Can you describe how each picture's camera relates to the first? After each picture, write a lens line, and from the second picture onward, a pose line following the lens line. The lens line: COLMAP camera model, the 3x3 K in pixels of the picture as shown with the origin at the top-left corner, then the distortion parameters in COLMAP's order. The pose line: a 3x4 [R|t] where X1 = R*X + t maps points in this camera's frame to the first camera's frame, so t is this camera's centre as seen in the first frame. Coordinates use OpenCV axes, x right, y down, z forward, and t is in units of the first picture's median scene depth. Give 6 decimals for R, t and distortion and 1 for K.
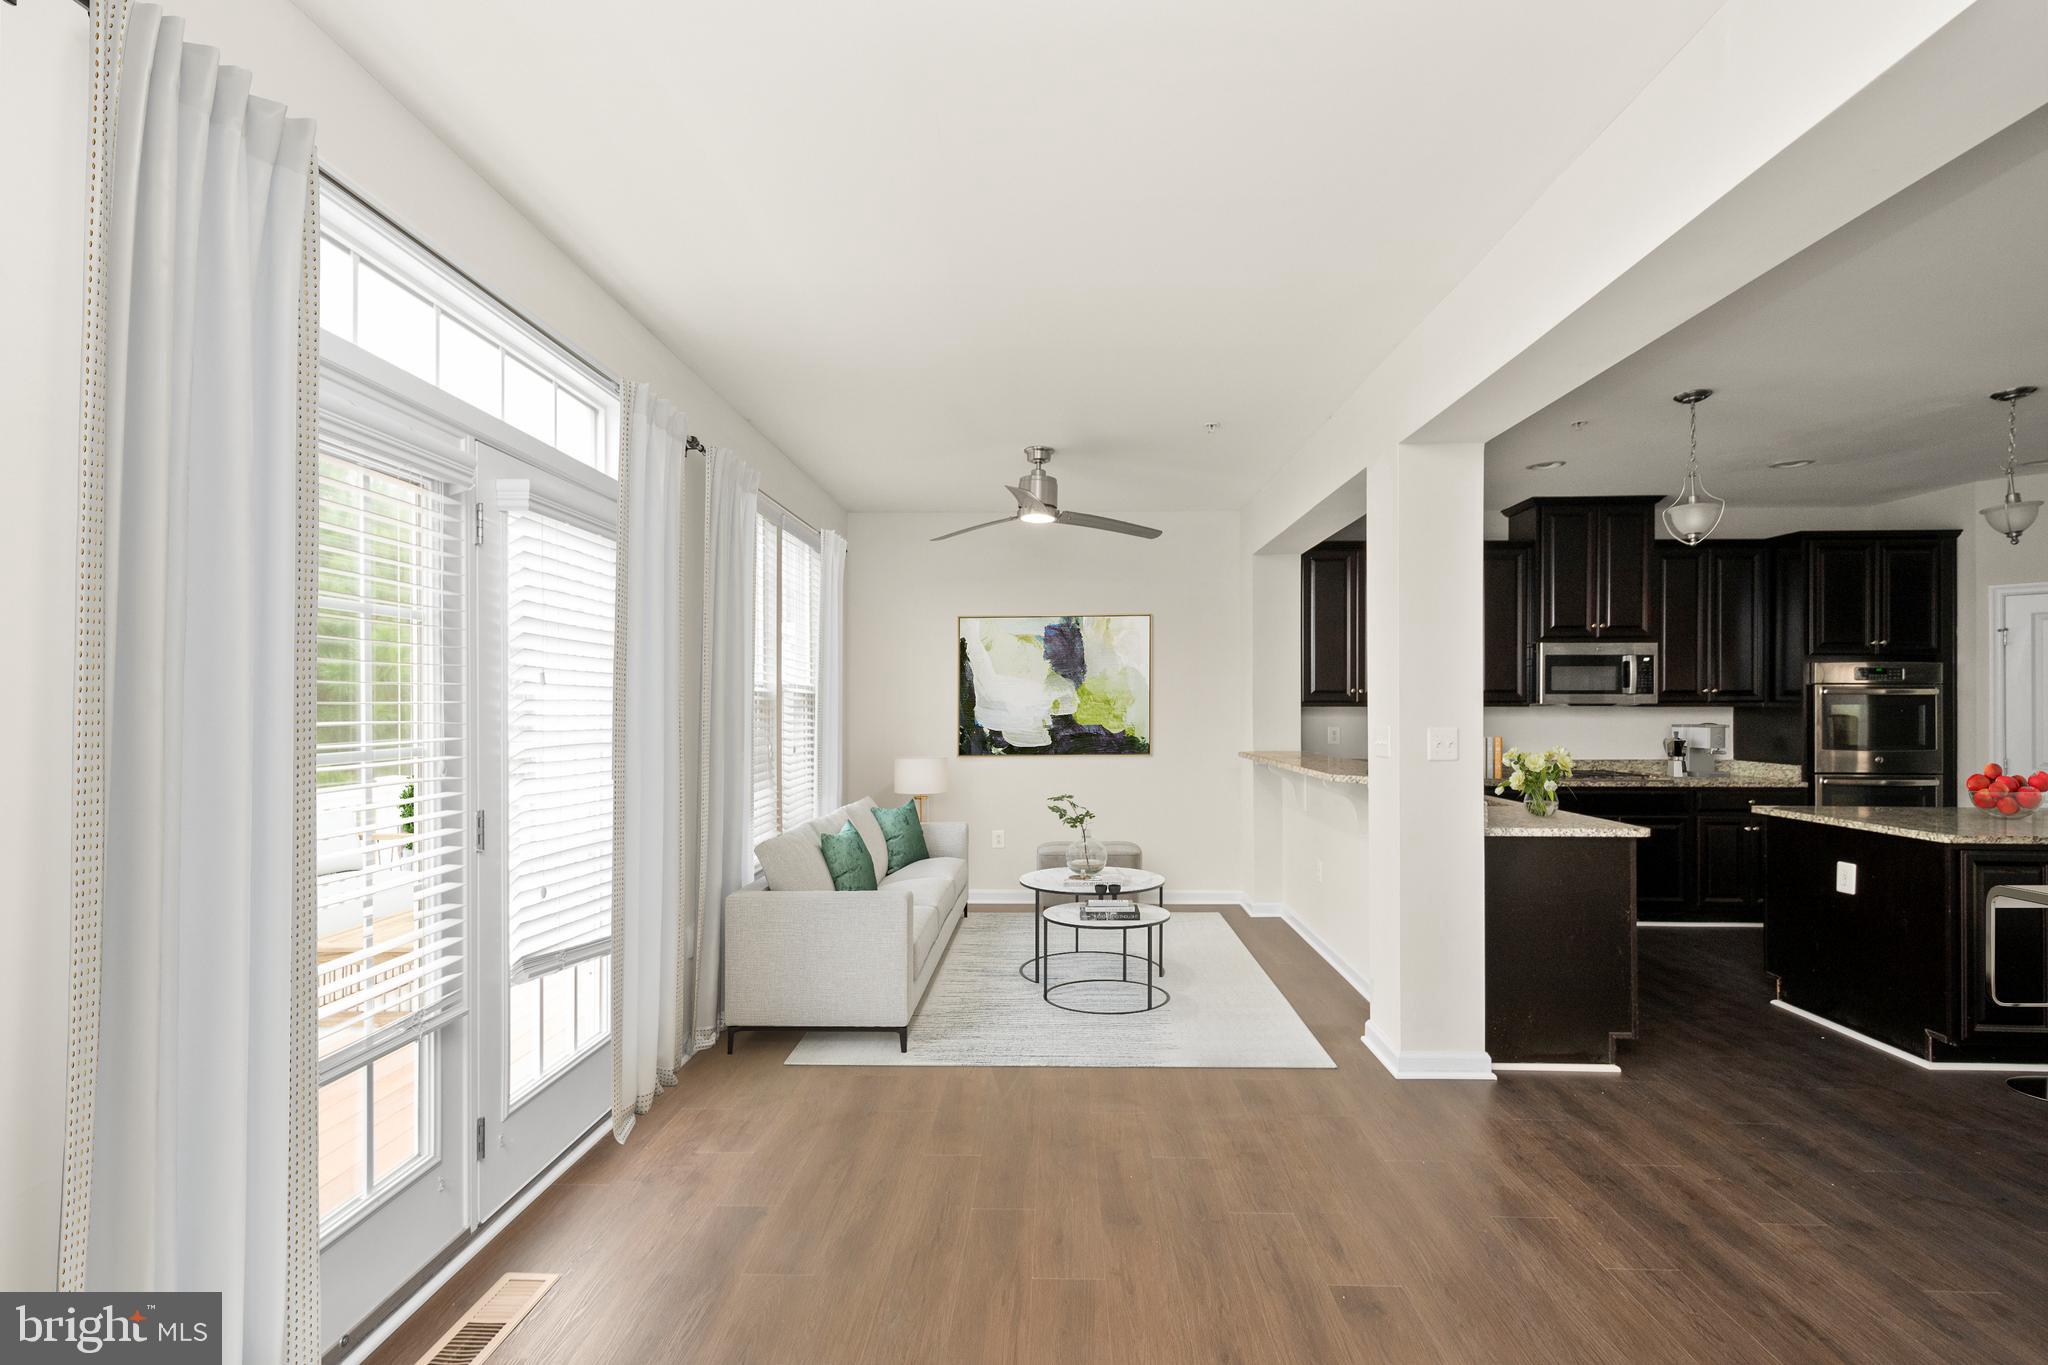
lens RADIAL K [[929.0, 0, 1037.9], [0, 929.0, 707.5], [0, 0, 1]] dist [0.008031, 0.000497]
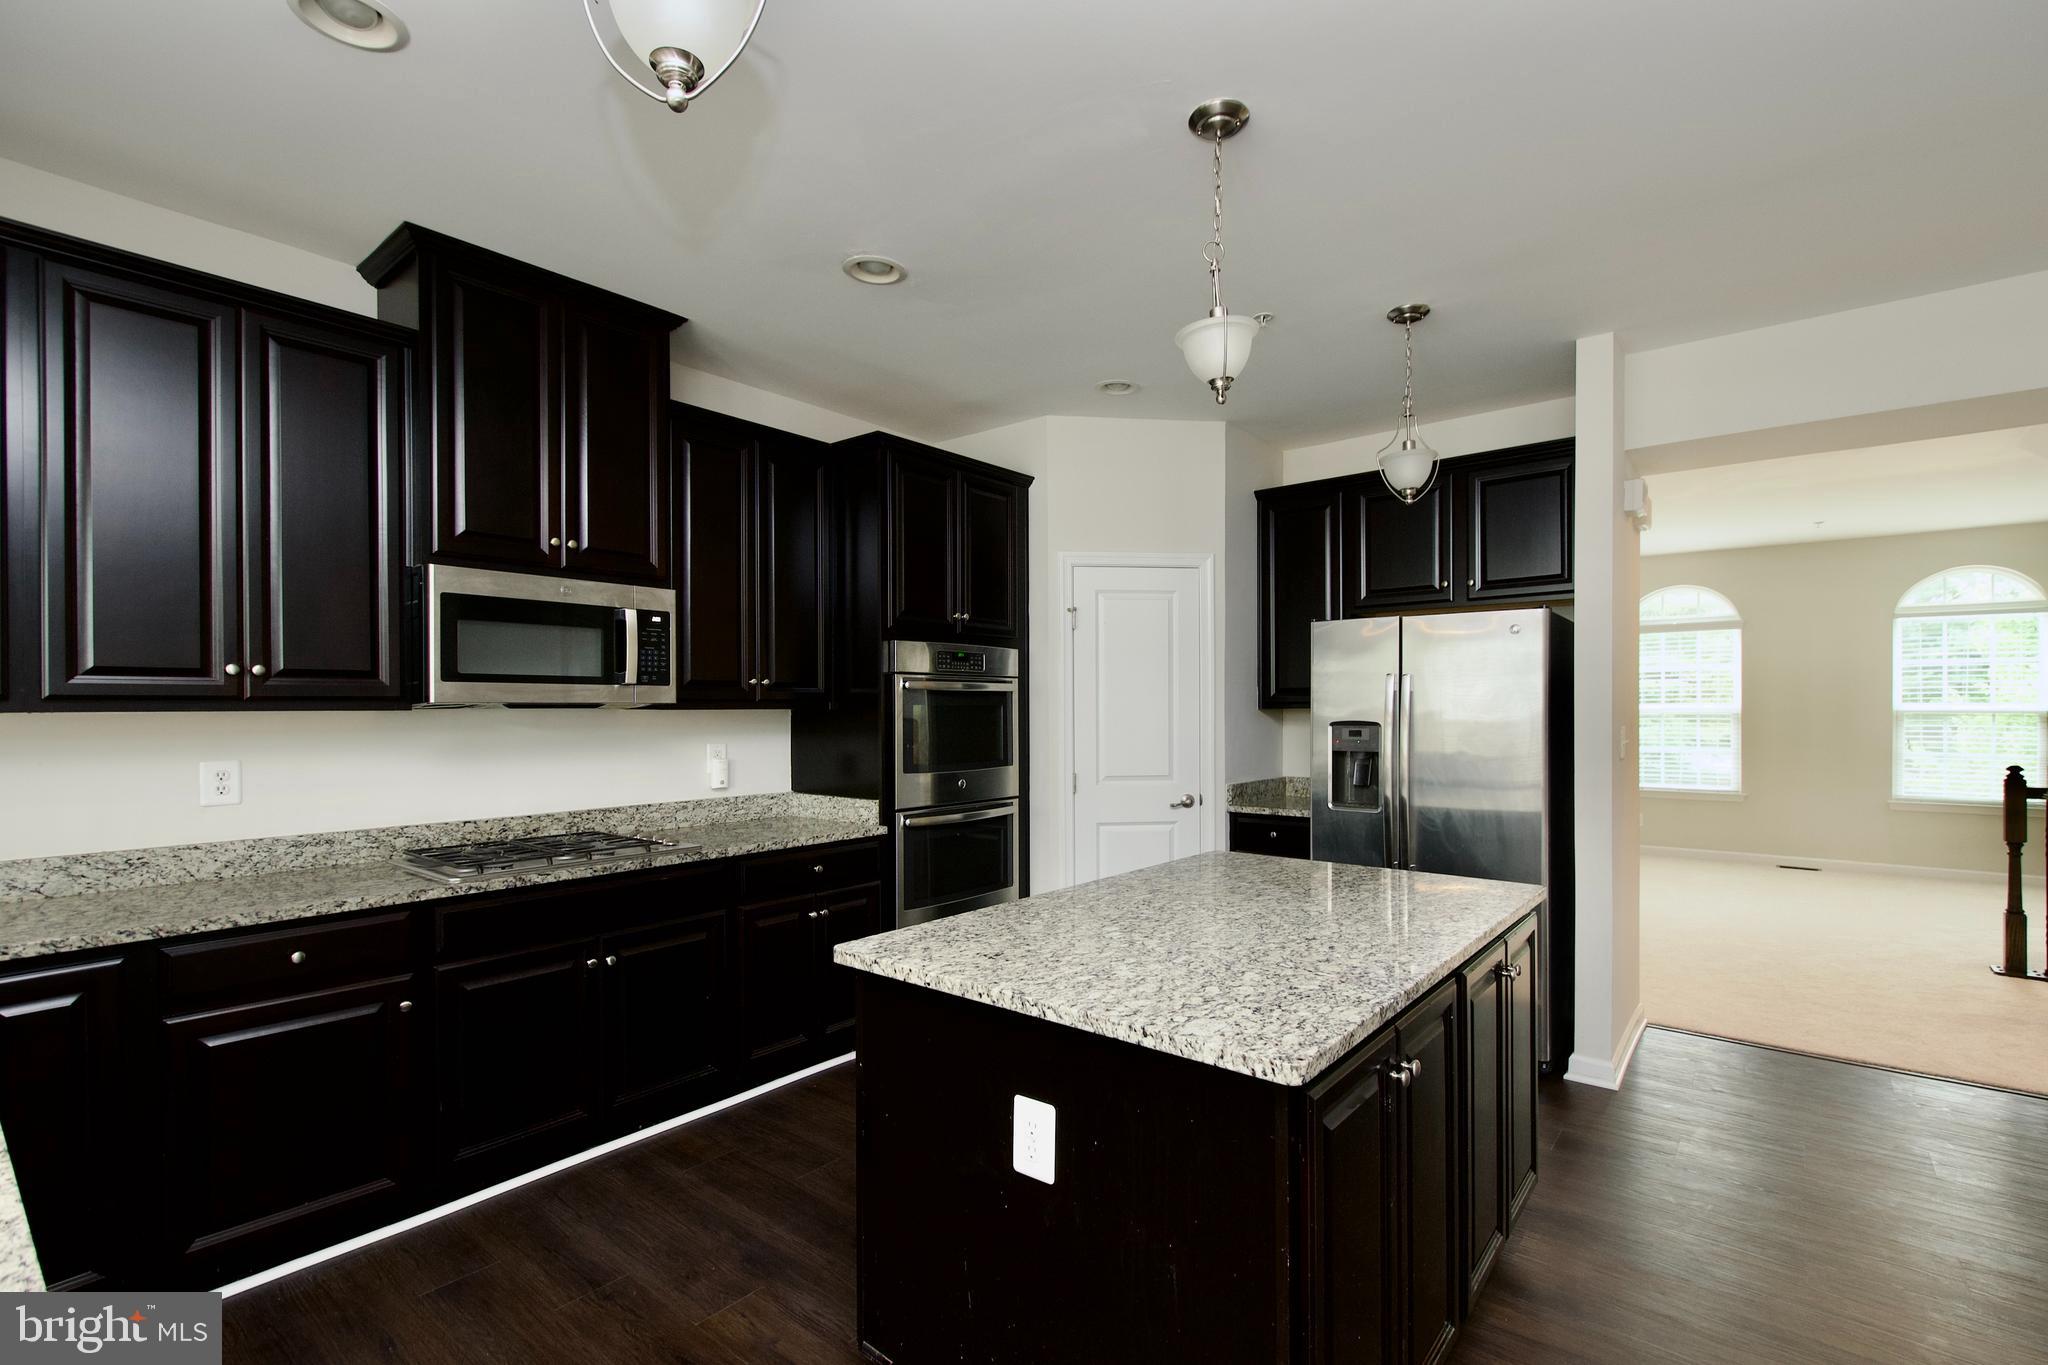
lens RADIAL K [[929.0, 0, 1037.9], [0, 929.0, 707.5], [0, 0, 1]] dist [0.008031, 0.000497]
pose [[0.618121, -0.001710, 0.786081, 0.392145], [0.005843, 0.999980, -0.002419, 0.000961], [-0.786061, 0.006088, 0.618119, 0.531451]]
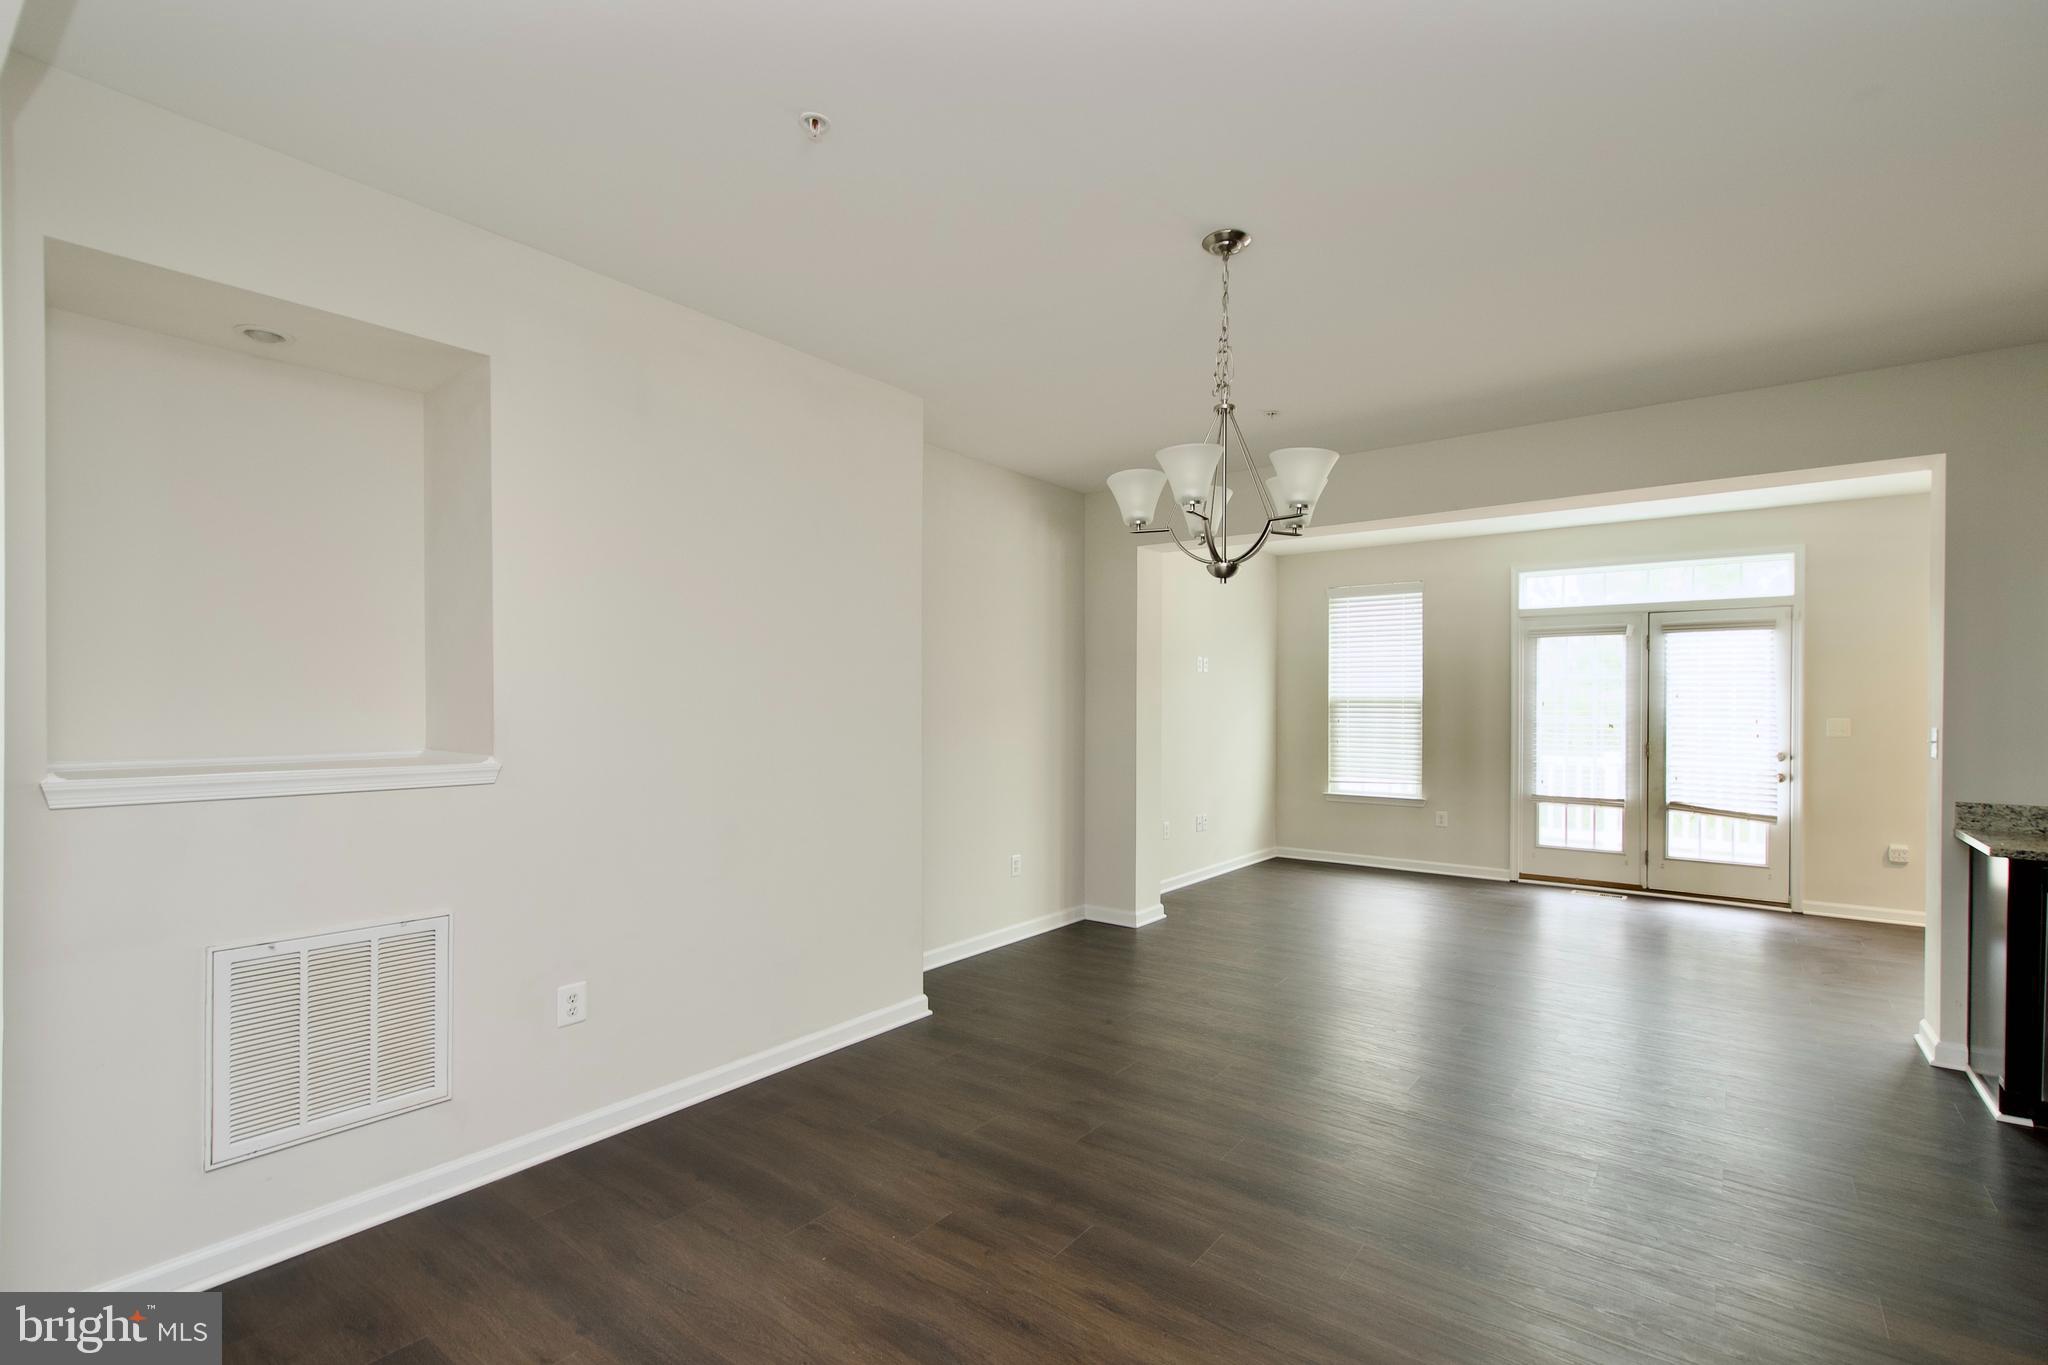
lens RADIAL K [[929.0, 0, 1037.9], [0, 929.0, 707.5], [0, 0, 1]] dist [0.008031, 0.000497]
pose [[-0.587087, 0.000137, -0.809524, 1.175243], [-0.010063, 0.999921, 0.007467, 0.000598], [0.809461, 0.012530, -0.587040, 0.487890]]
